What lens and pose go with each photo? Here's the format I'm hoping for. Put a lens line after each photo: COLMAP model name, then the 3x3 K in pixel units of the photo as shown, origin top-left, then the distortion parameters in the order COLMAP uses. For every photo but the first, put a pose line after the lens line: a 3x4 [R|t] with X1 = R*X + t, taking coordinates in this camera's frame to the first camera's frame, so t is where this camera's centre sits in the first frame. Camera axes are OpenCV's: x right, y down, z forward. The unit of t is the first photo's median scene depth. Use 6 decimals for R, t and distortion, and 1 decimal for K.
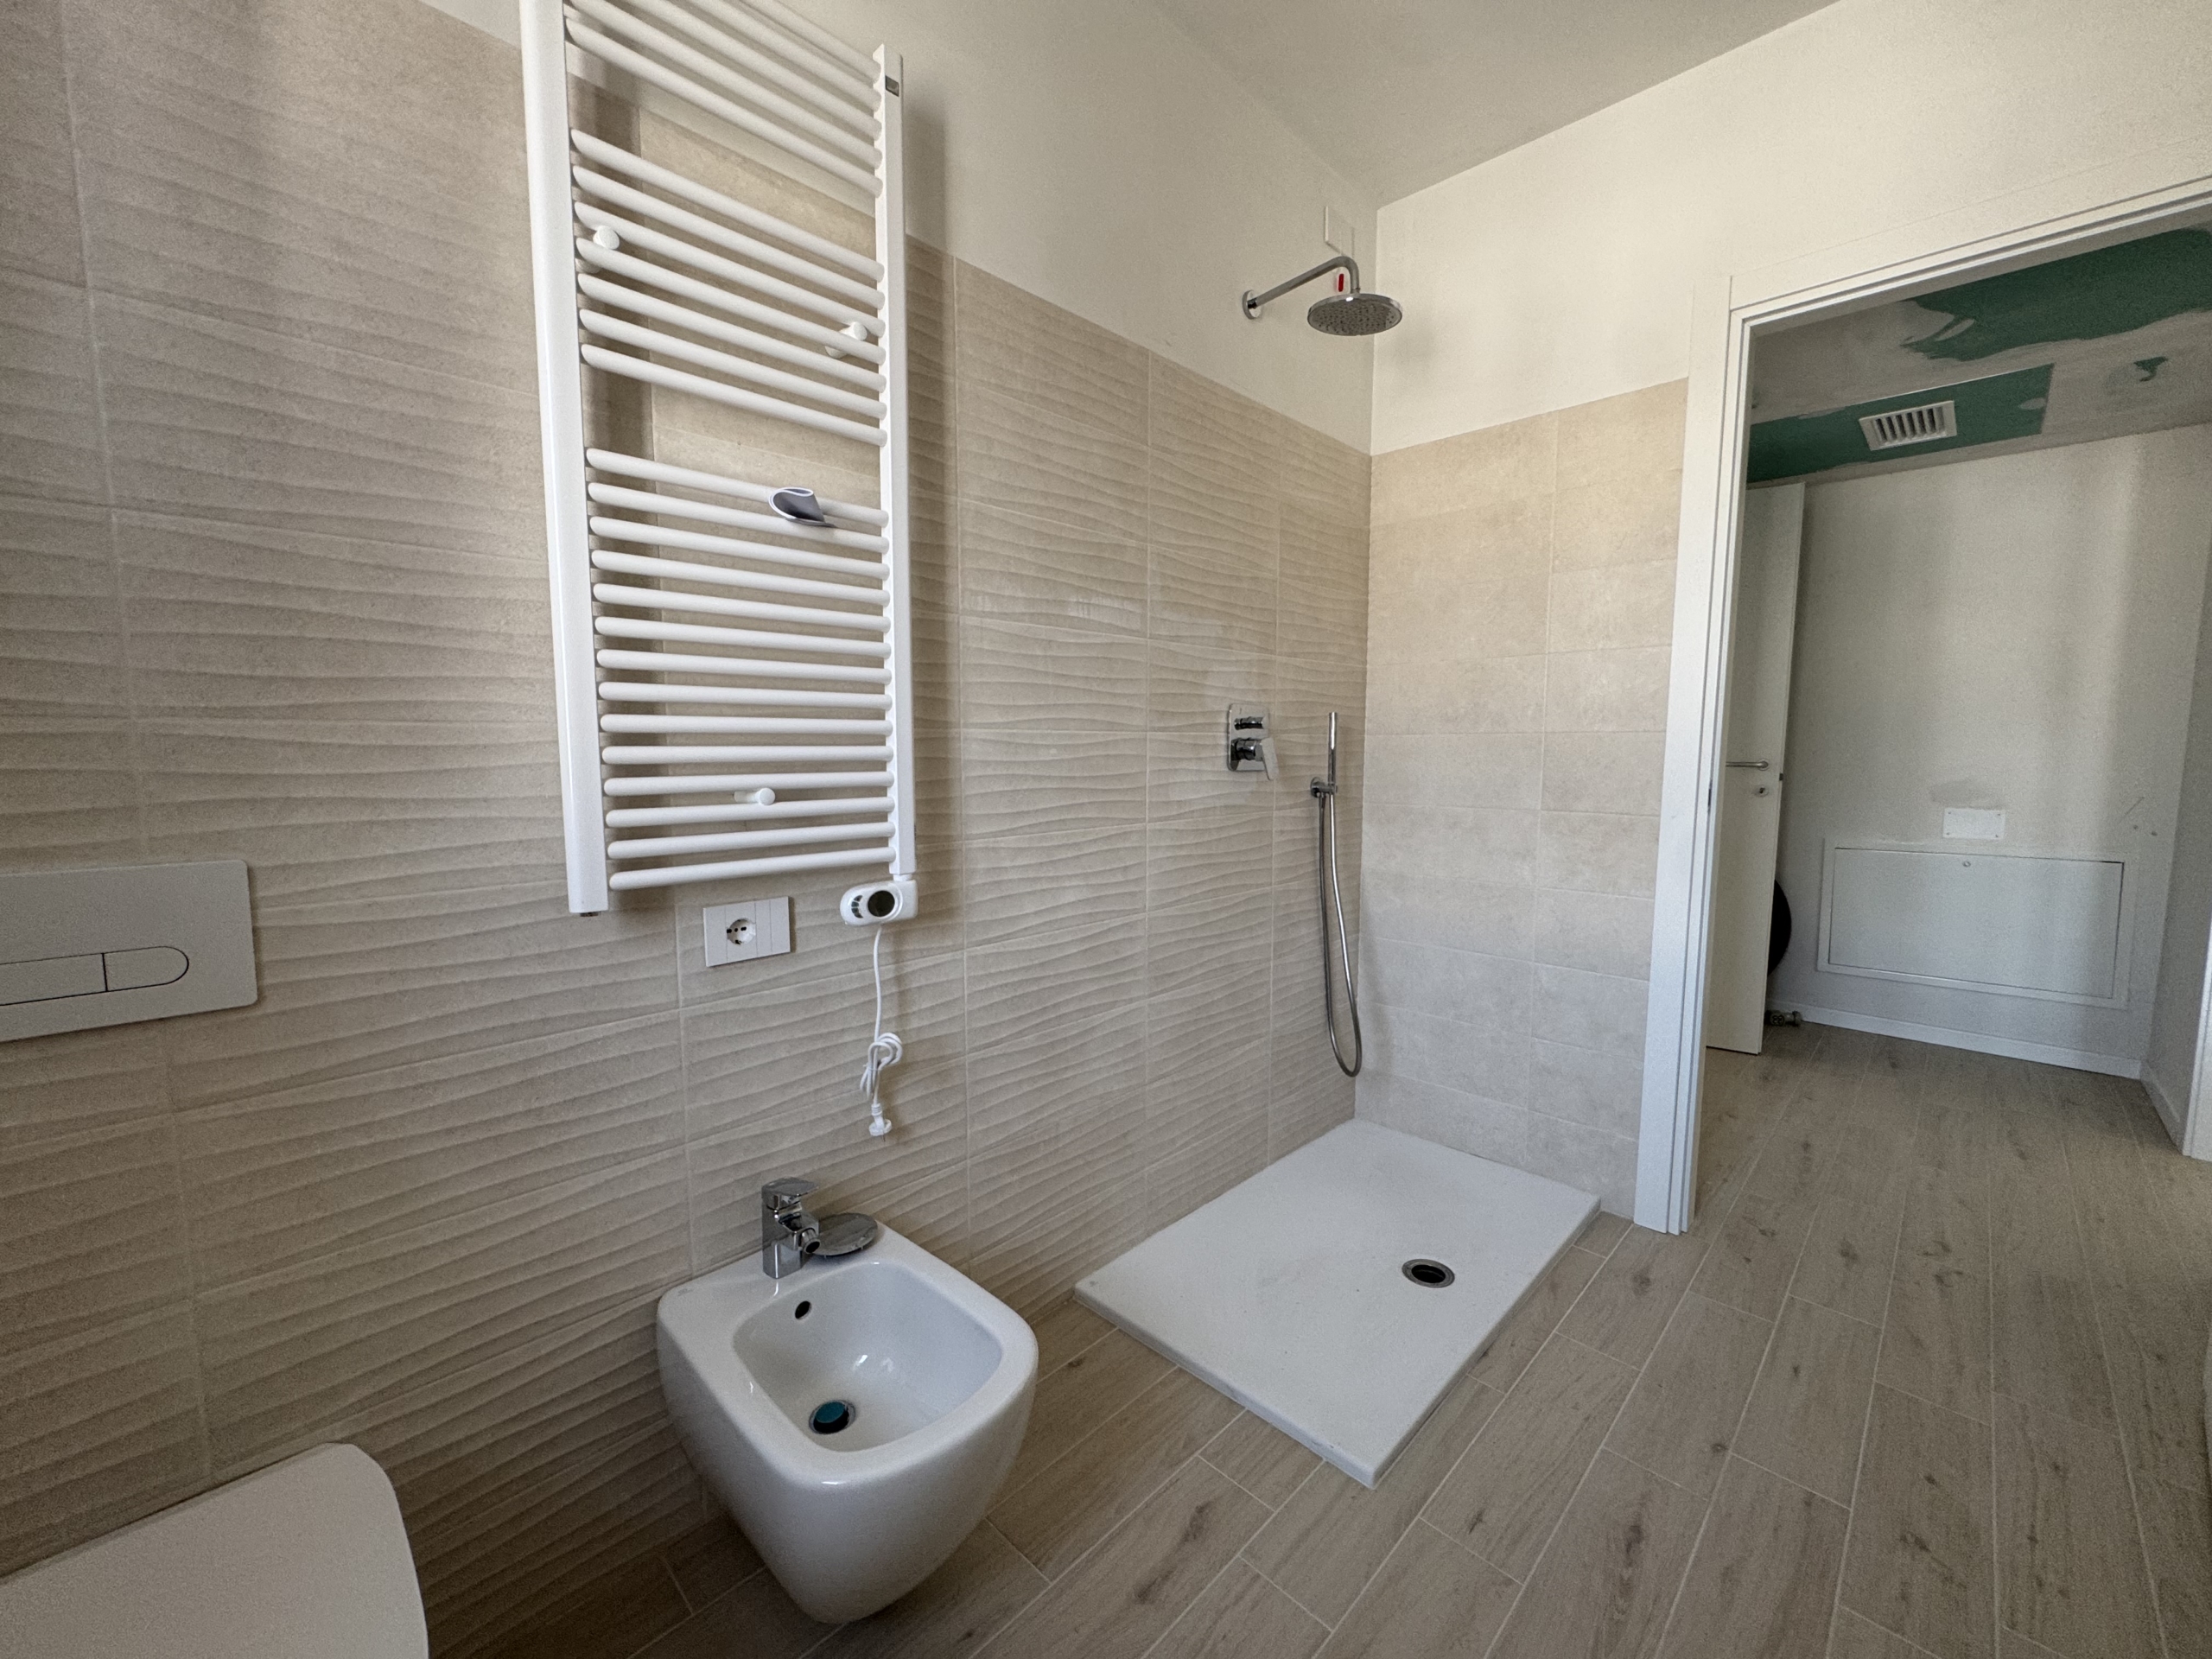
lens RADIAL K [[882.1, 0, 1114.5], [0, 882.1, 832.7], [0, 0, 1]] dist [-0.002340, 0.000708]
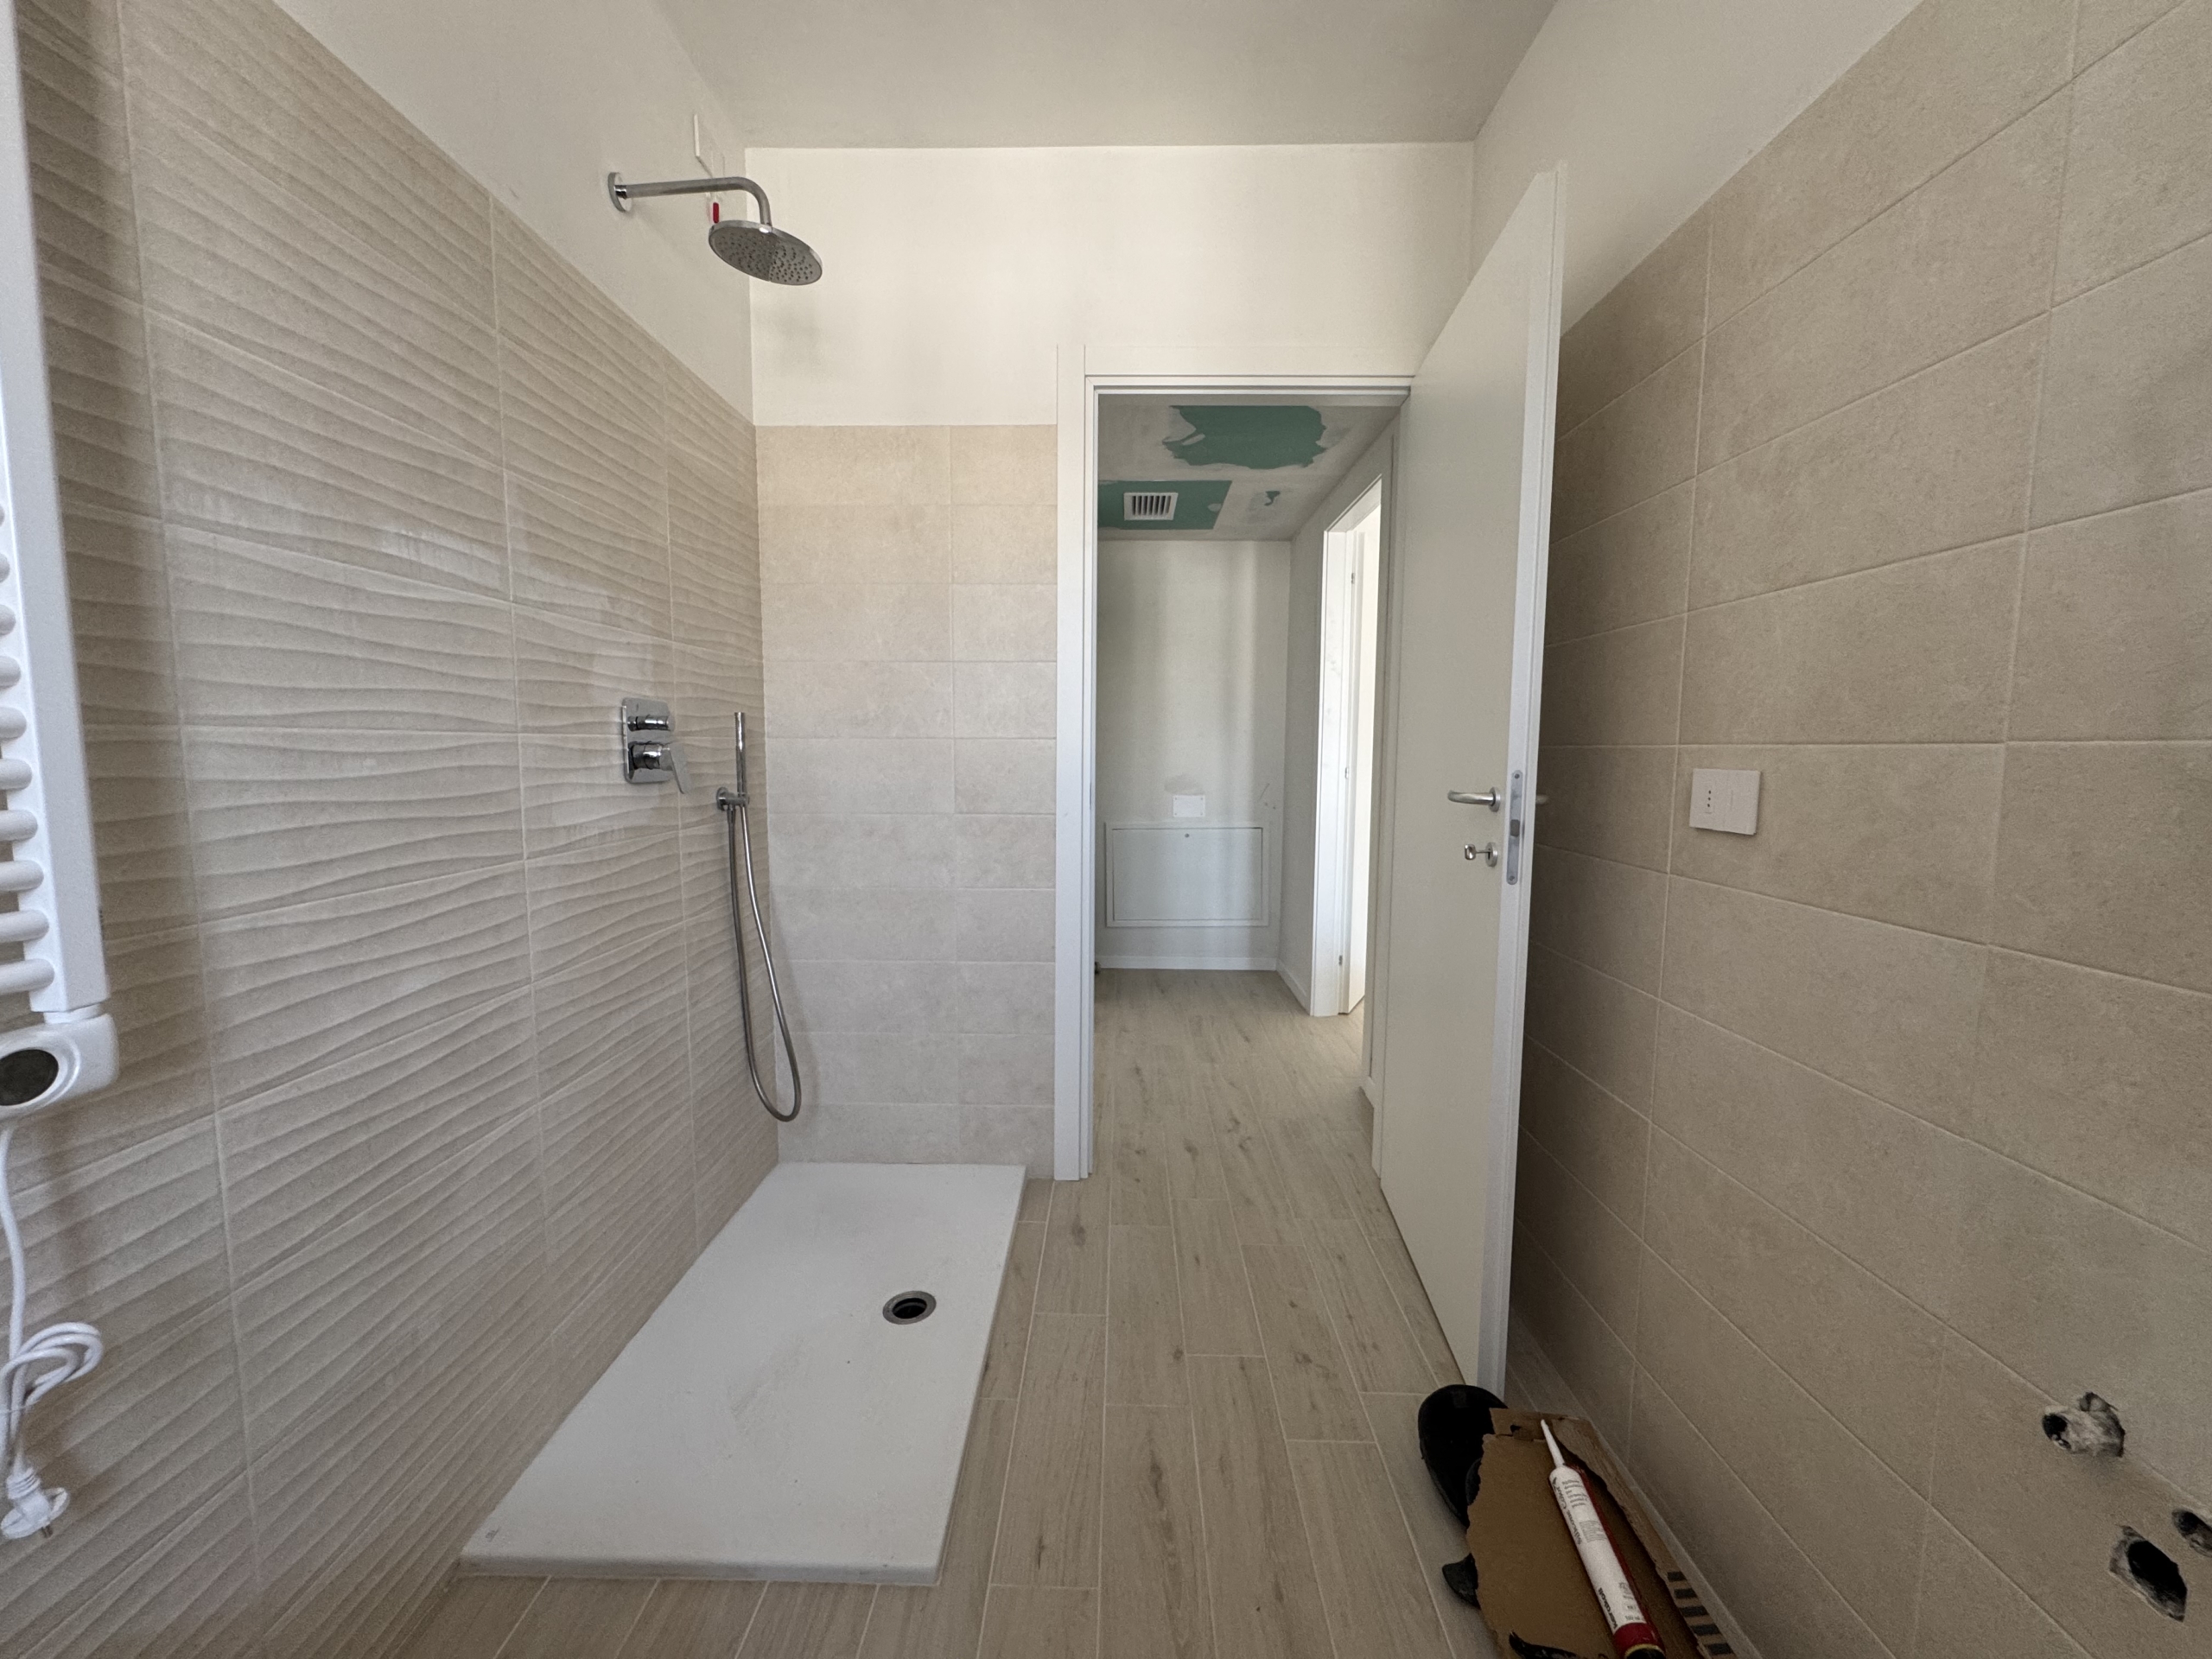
lens RADIAL K [[882.1, 0, 1122.0], [0, 882.1, 831.0], [0, 0, 1]] dist [-0.002340, 0.000708]
pose [[0.728990, -0.062264, 0.681686, -0.092332], [0.063974, 0.997693, 0.022714, -0.019107], [-0.681528, 0.027052, 0.731292, 0.137190]]
